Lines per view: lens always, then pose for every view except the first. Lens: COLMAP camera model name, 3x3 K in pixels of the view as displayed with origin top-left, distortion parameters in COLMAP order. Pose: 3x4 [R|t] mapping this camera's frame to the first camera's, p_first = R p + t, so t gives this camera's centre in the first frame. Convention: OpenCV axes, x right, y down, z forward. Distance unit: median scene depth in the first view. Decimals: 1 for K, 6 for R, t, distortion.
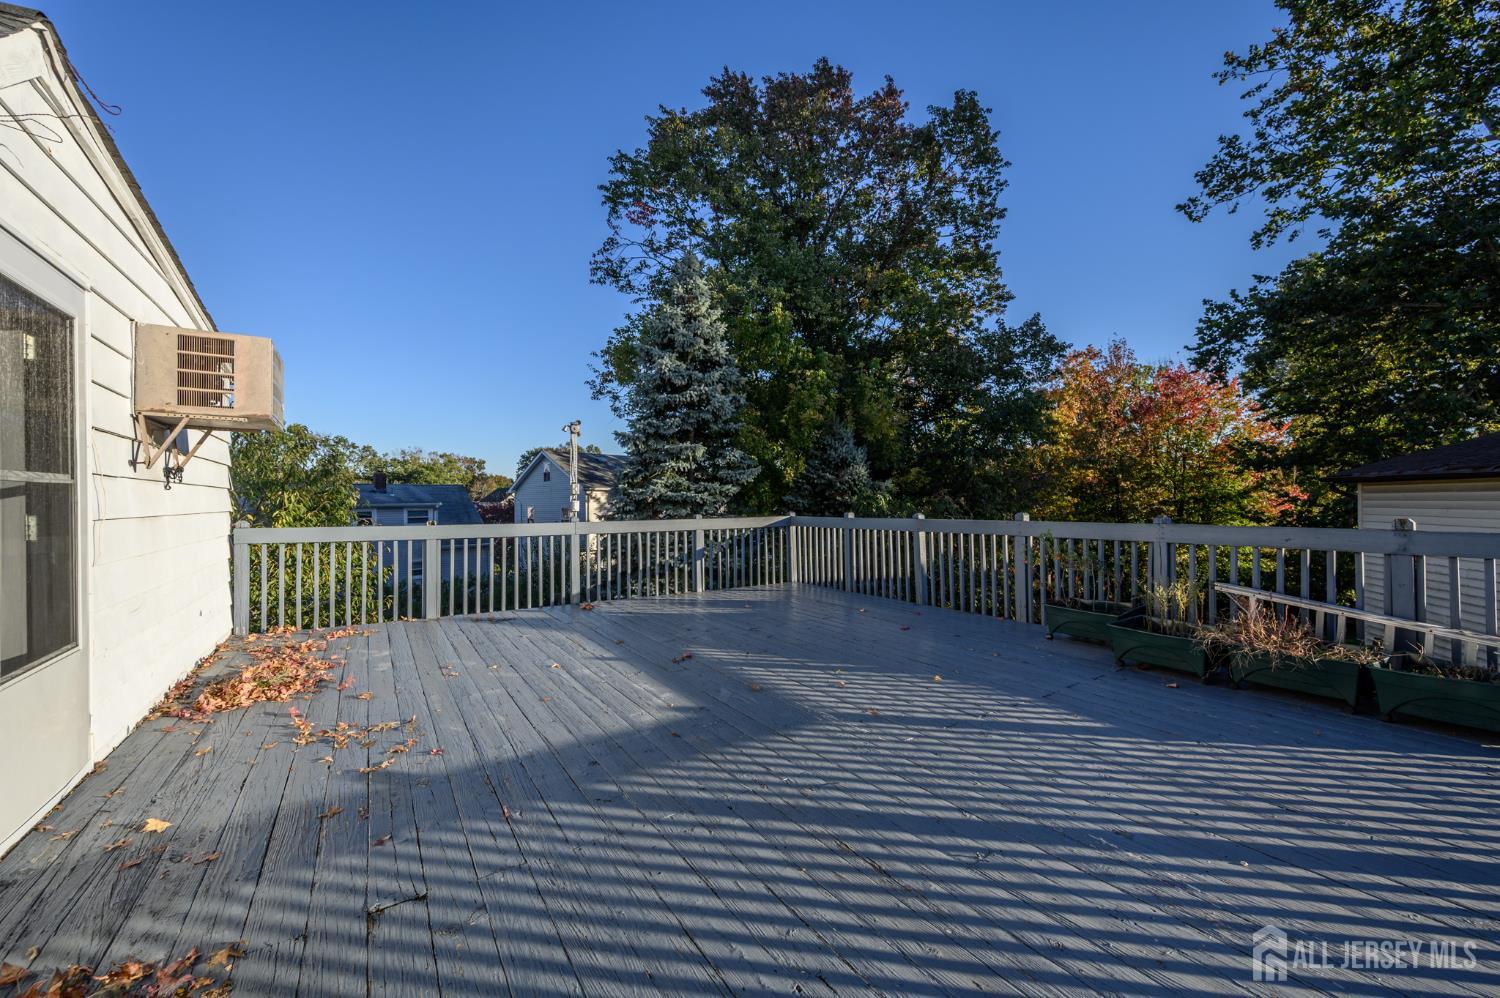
lens RADIAL K [[589.0, 0, 756.8], [0, 589.0, 503.8], [0, 0, 1]] dist [0.002523, -0.000723]
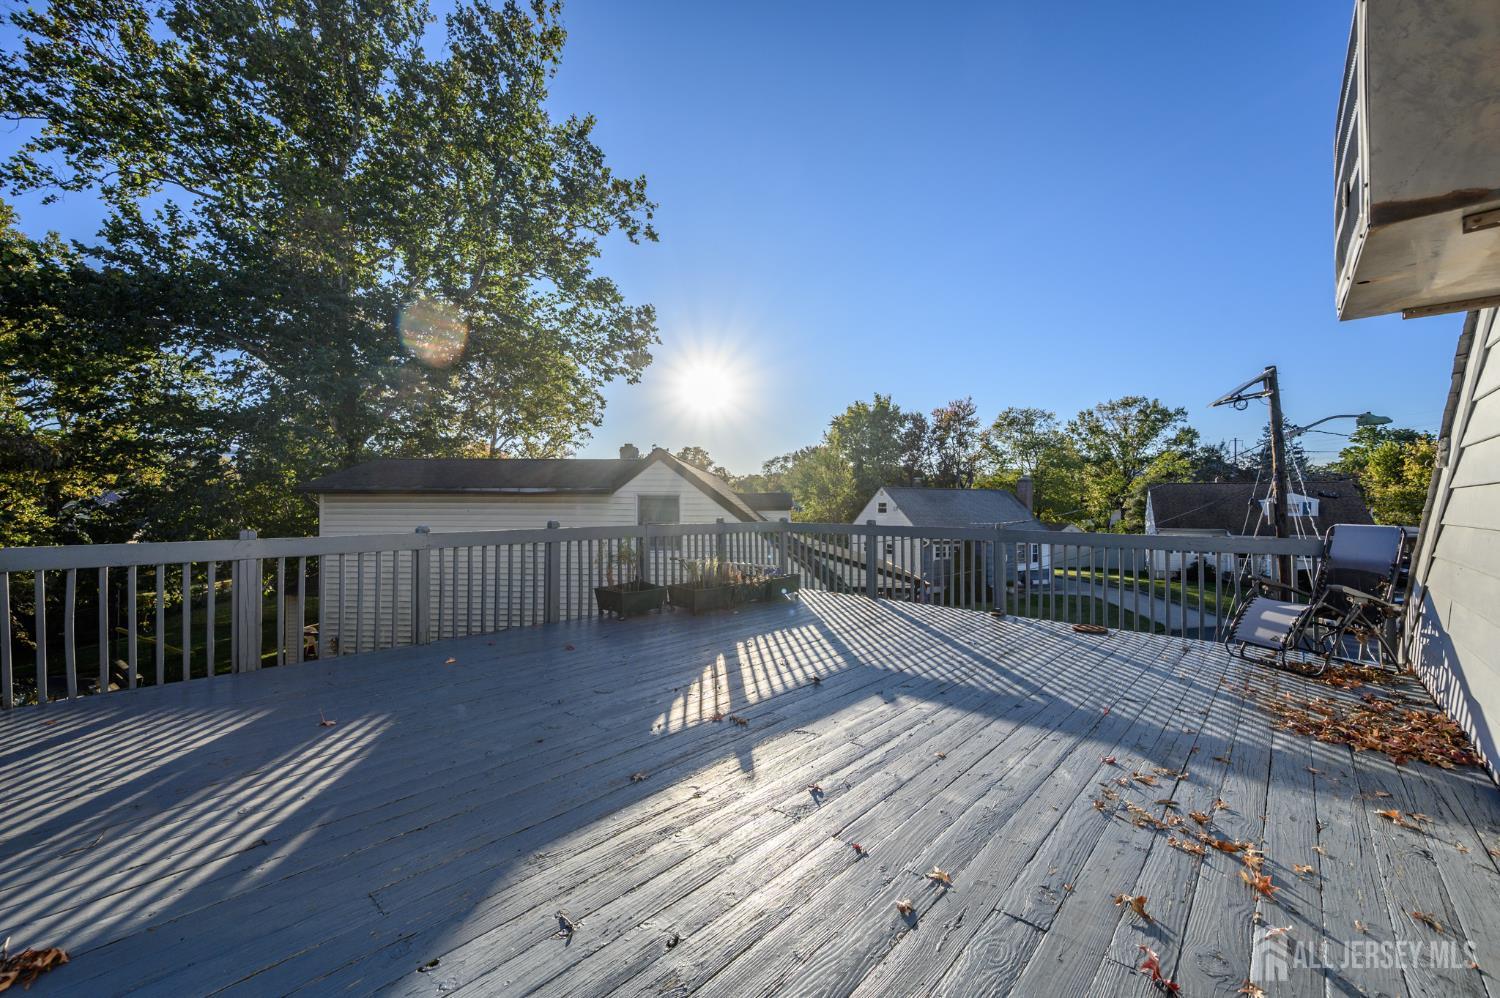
lens RADIAL K [[589.0, 0, 757.1], [0, 589.0, 507.2], [0, 0, 1]] dist [0.002523, -0.000723]
pose [[-0.246008, 0.004871, 0.969256, -0.920140], [0.005829, 0.999977, -0.003546, -0.005182], [-0.969250, 0.004778, -0.246030, 1.225223]]
